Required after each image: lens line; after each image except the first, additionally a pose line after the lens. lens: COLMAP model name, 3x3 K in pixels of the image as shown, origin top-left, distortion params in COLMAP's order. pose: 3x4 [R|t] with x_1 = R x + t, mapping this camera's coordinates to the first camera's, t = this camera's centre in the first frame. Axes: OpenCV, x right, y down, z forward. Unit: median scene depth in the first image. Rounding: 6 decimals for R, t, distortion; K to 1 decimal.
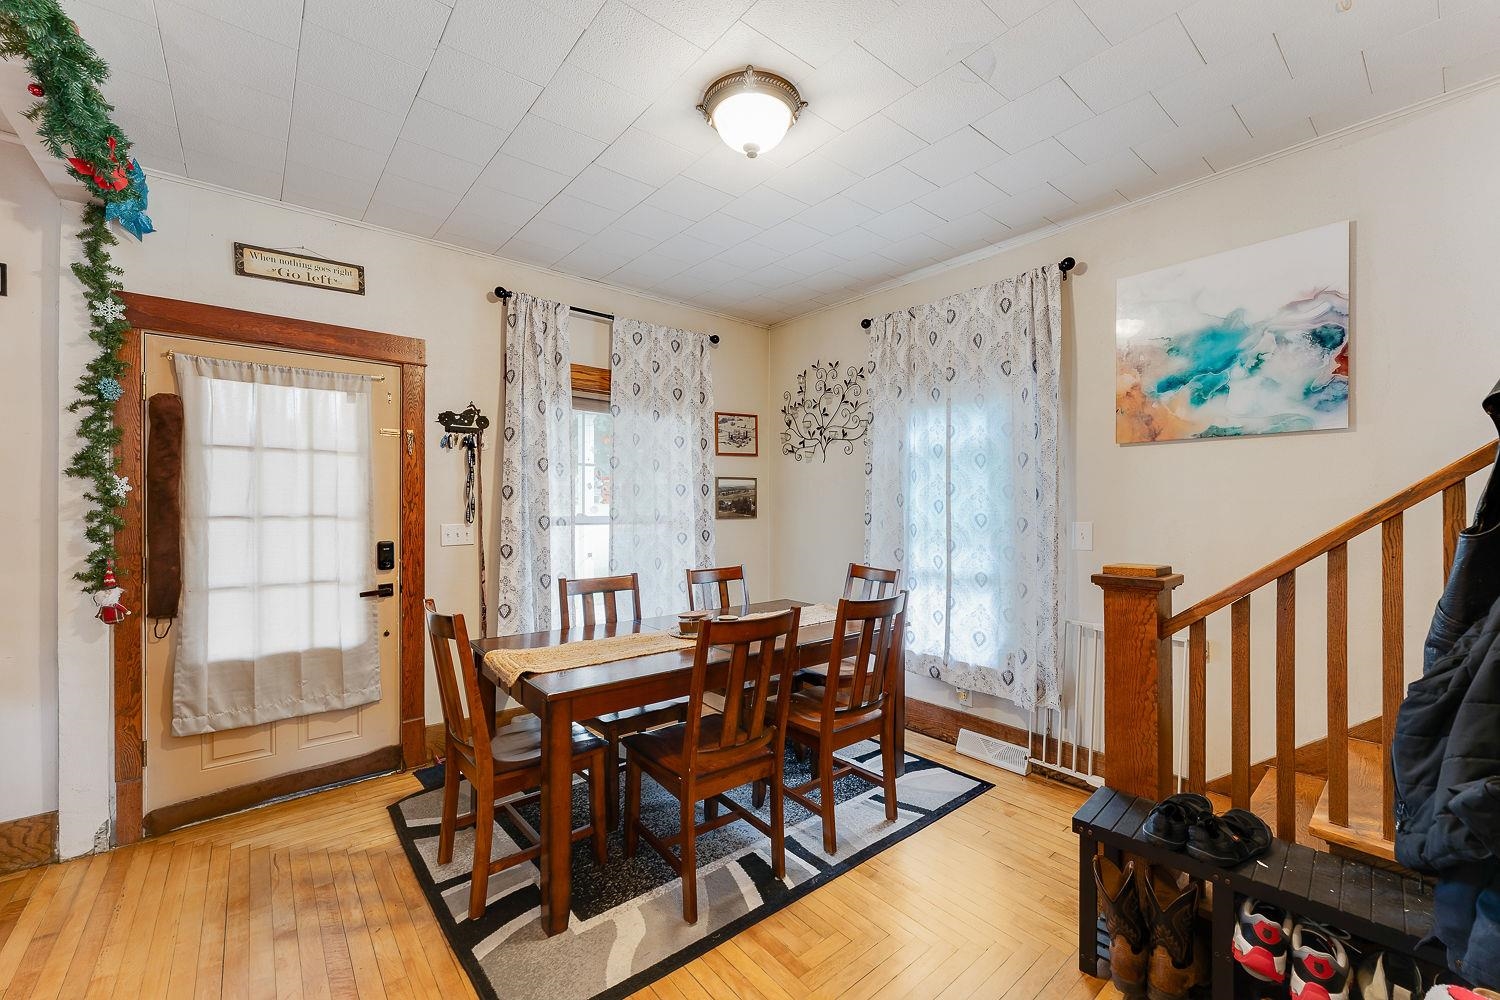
lens RADIAL K [[599.2, 0, 749.4], [0, 599.2, 508.9], [0, 0, 1]] dist [0.005090, -0.000544]
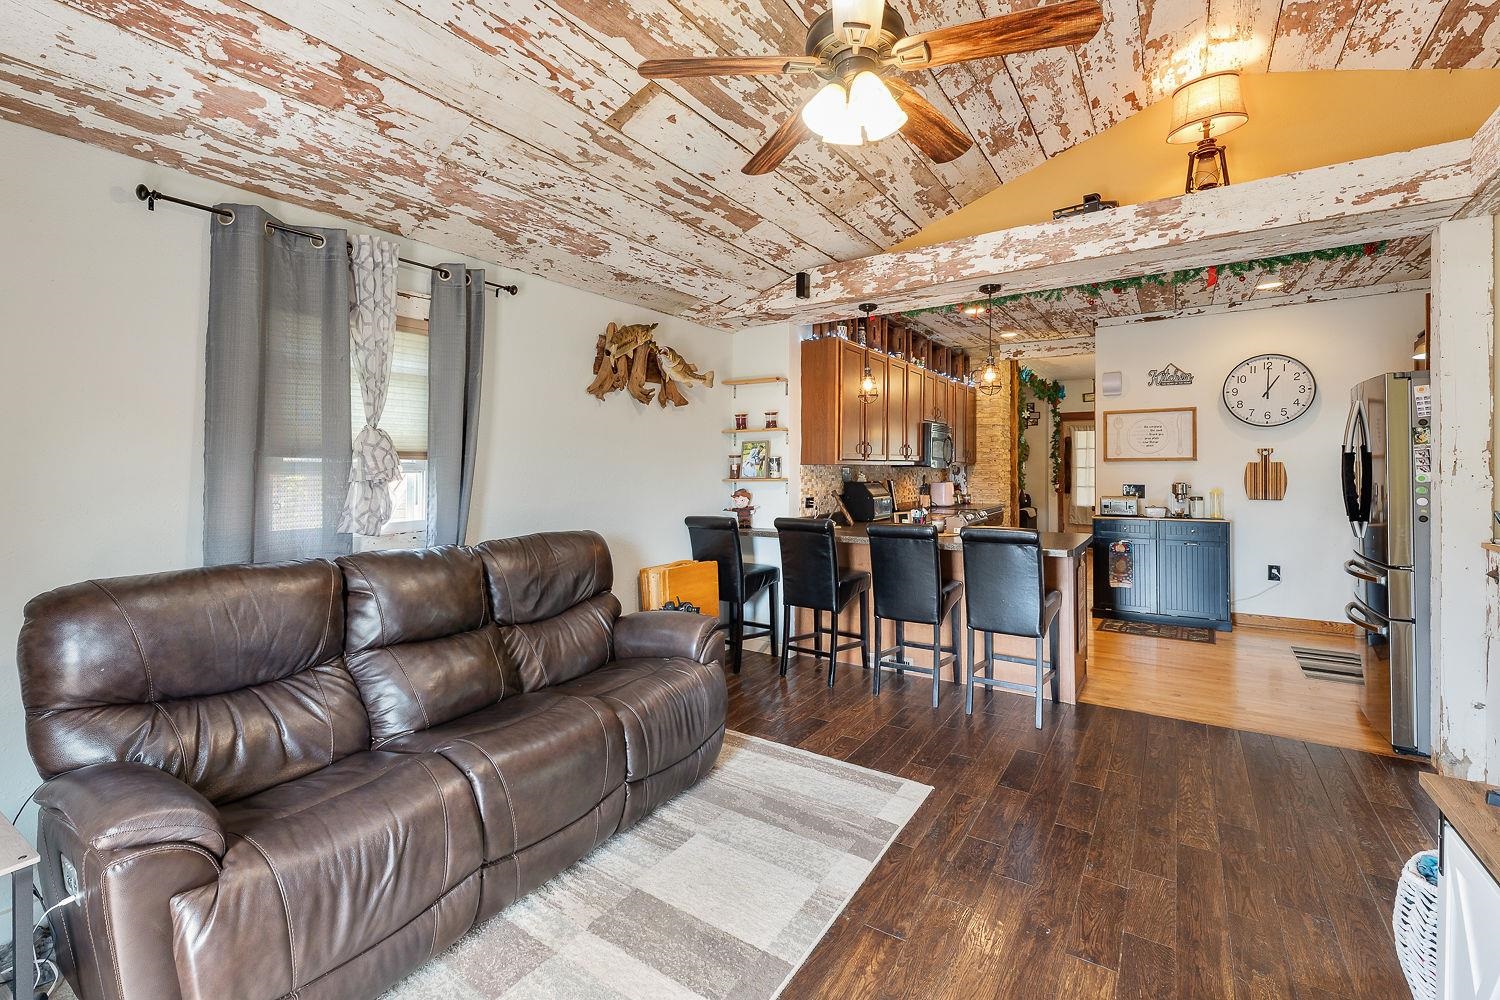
lens RADIAL K [[663.8, 0, 725.5], [0, 663.8, 463.6], [0, 0, 1]] dist [0.002594, 0.000049]
pose [[0.277871, -0.009399, -0.960572, 2.169970], [-0.004501, 0.999928, -0.011086, 0.038628], [0.960608, 0.007404, 0.277809, -1.984451]]
